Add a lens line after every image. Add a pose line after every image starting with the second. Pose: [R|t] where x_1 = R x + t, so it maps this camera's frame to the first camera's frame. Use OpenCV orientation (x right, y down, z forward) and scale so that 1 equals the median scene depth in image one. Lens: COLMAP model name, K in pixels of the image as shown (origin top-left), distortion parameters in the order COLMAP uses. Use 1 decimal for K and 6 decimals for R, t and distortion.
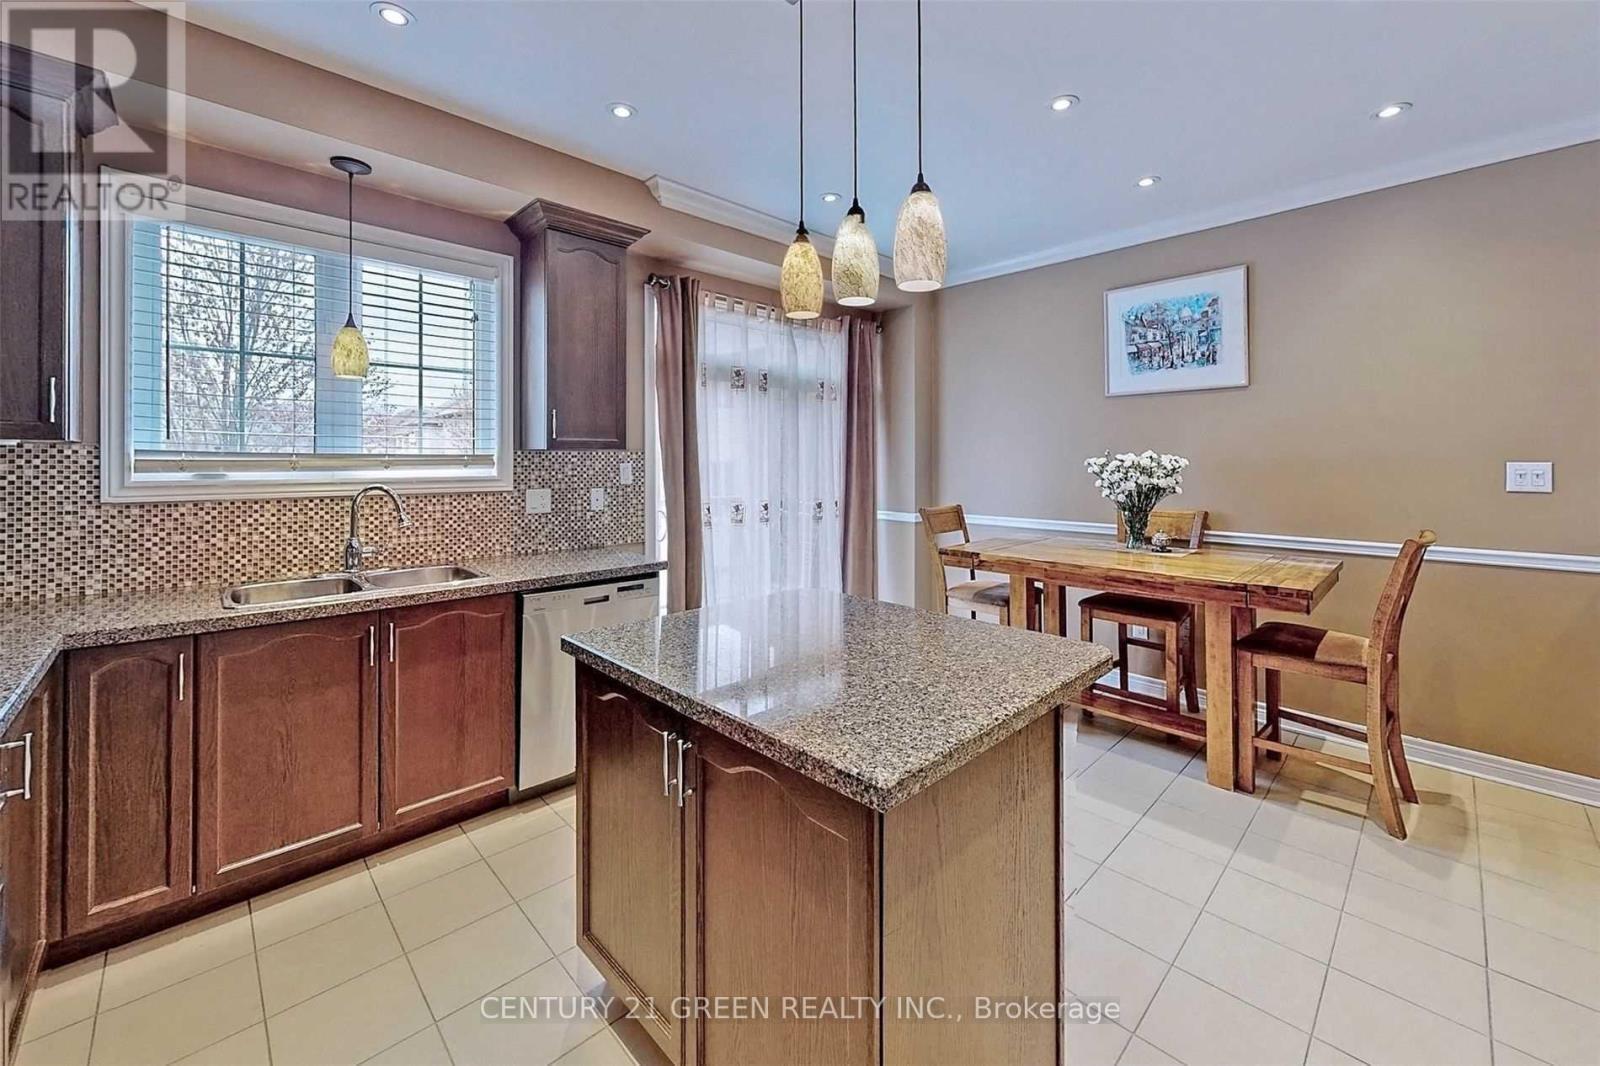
lens RADIAL K [[641.9, 0, 778.2], [0, 641.9, 457.4], [0, 0, 1]] dist [-0.006417, -0.000653]
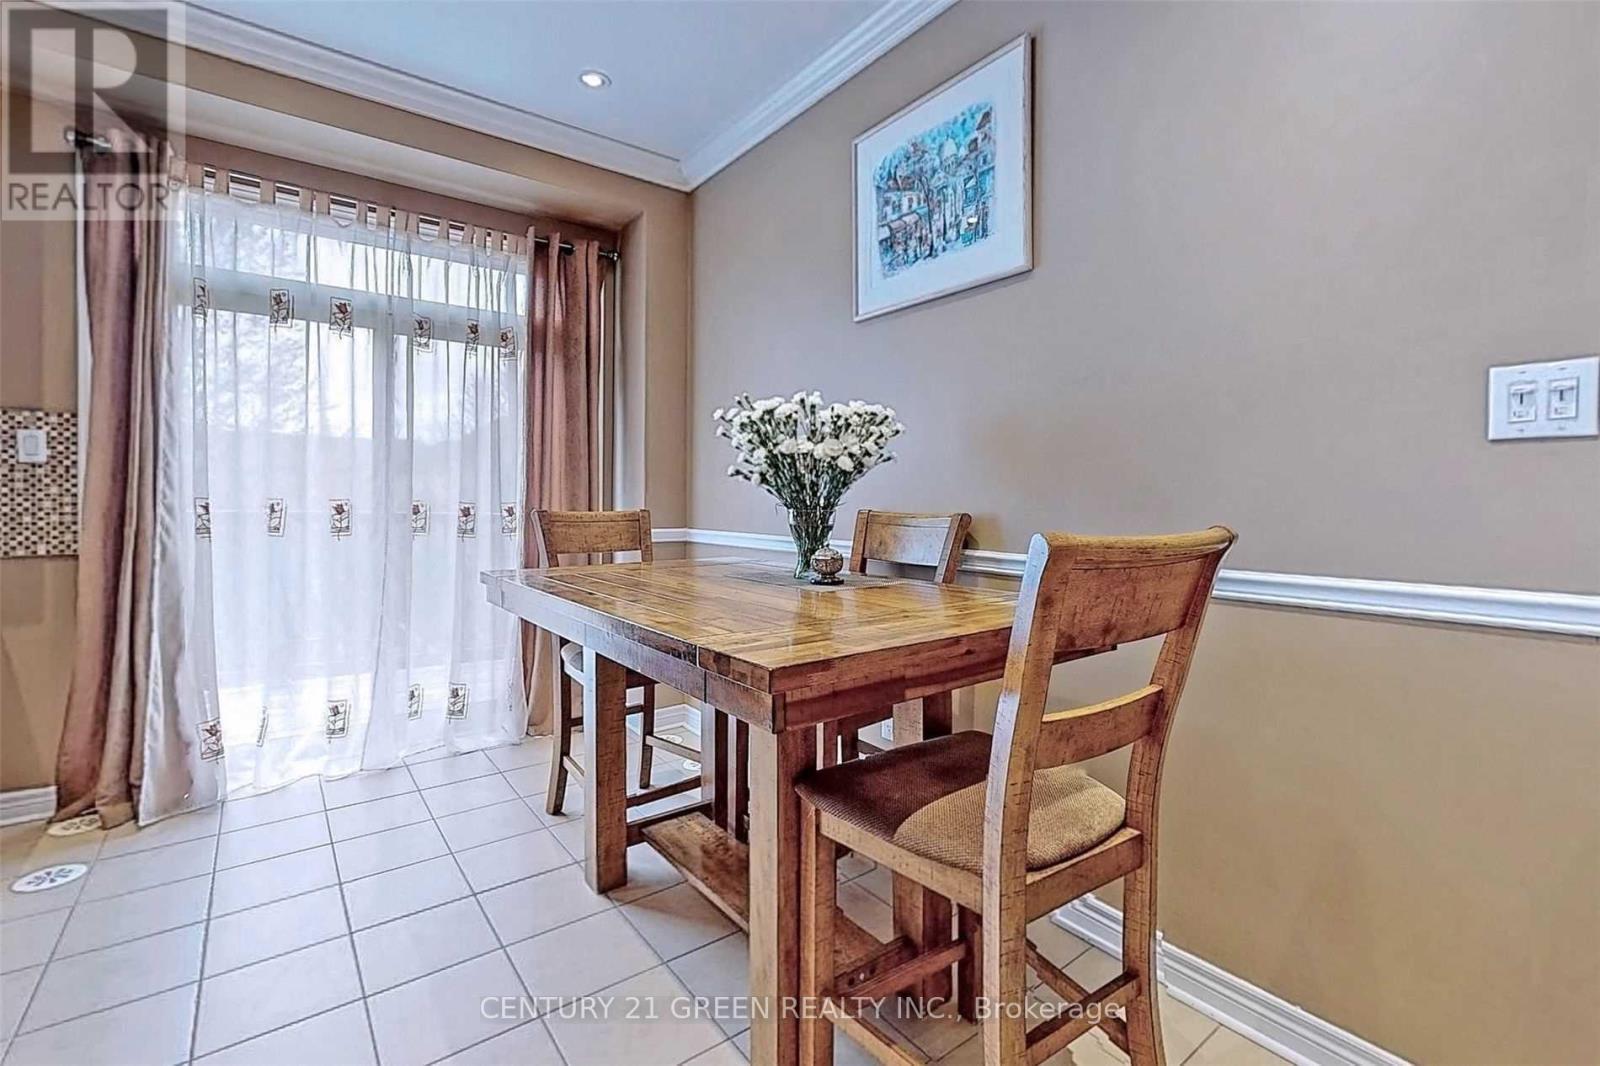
lens RADIAL K [[717.4, 0, 777.3], [0, 717.4, 503.0], [0, 0, 1]] dist [-0.009576, 0.000306]
pose [[0.993000, 0.009159, -0.117762, 0.636107], [-0.008296, 0.999935, 0.007812, 0.077594], [0.117826, -0.006780, 0.993011, 0.425993]]
